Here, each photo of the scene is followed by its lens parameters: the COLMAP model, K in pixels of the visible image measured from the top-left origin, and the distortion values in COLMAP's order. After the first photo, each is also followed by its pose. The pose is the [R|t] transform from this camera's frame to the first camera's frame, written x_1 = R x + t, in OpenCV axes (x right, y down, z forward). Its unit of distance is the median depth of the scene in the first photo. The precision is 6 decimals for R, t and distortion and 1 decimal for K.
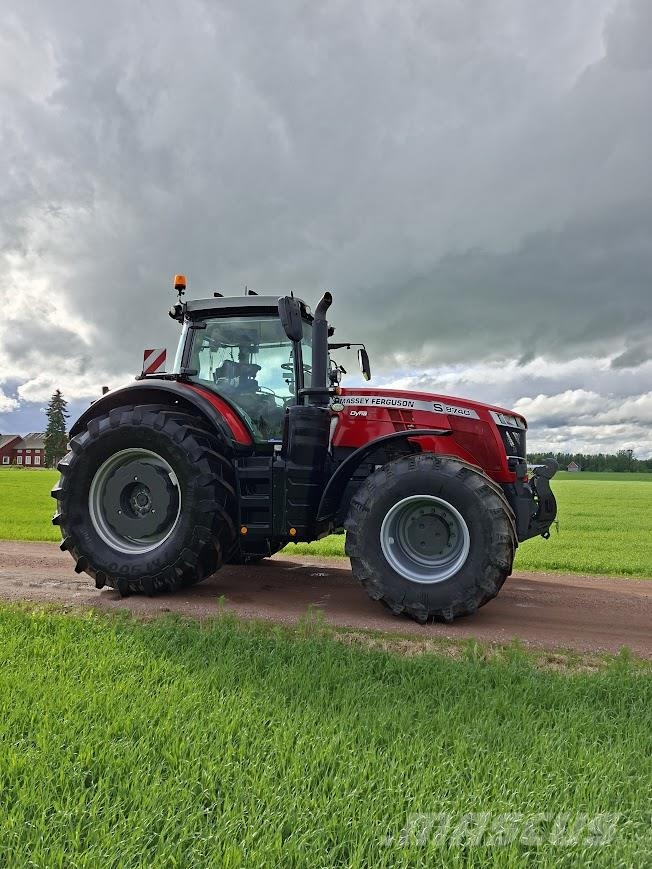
lens RADIAL K [[611.1, 0, 329.6], [0, 611.1, 439.2], [0, 0, 1]] dist [0.048864, -0.004864]
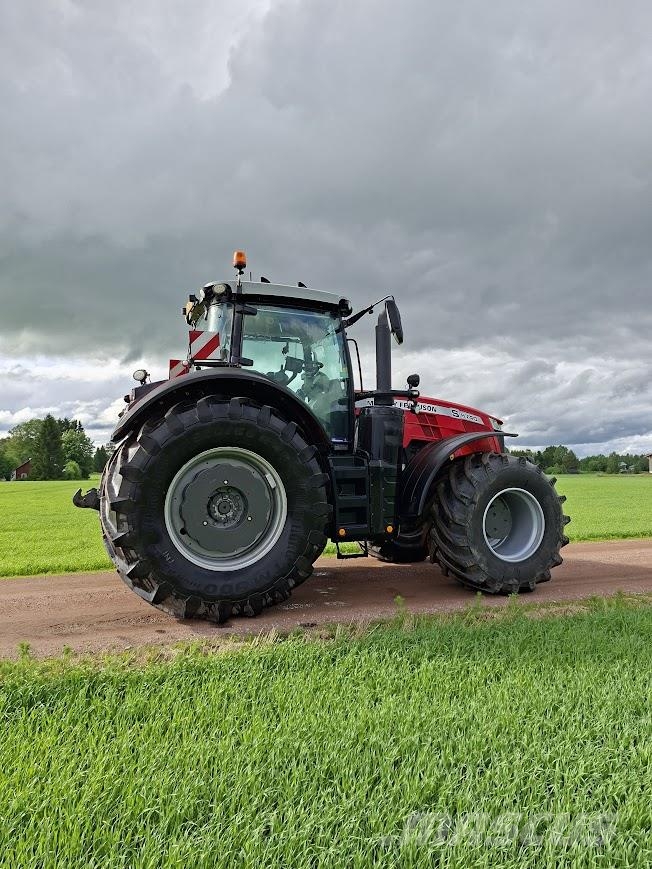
lens RADIAL K [[624.1, 0, 335.9], [0, 624.1, 434.6], [0, 0, 1]] dist [0.076902, -0.000237]
pose [[0.775964, 0.018488, 0.630506, -0.731790], [-0.012198, 0.999823, -0.014306, 0.007693], [-0.630659, 0.003410, 0.776052, 0.220930]]
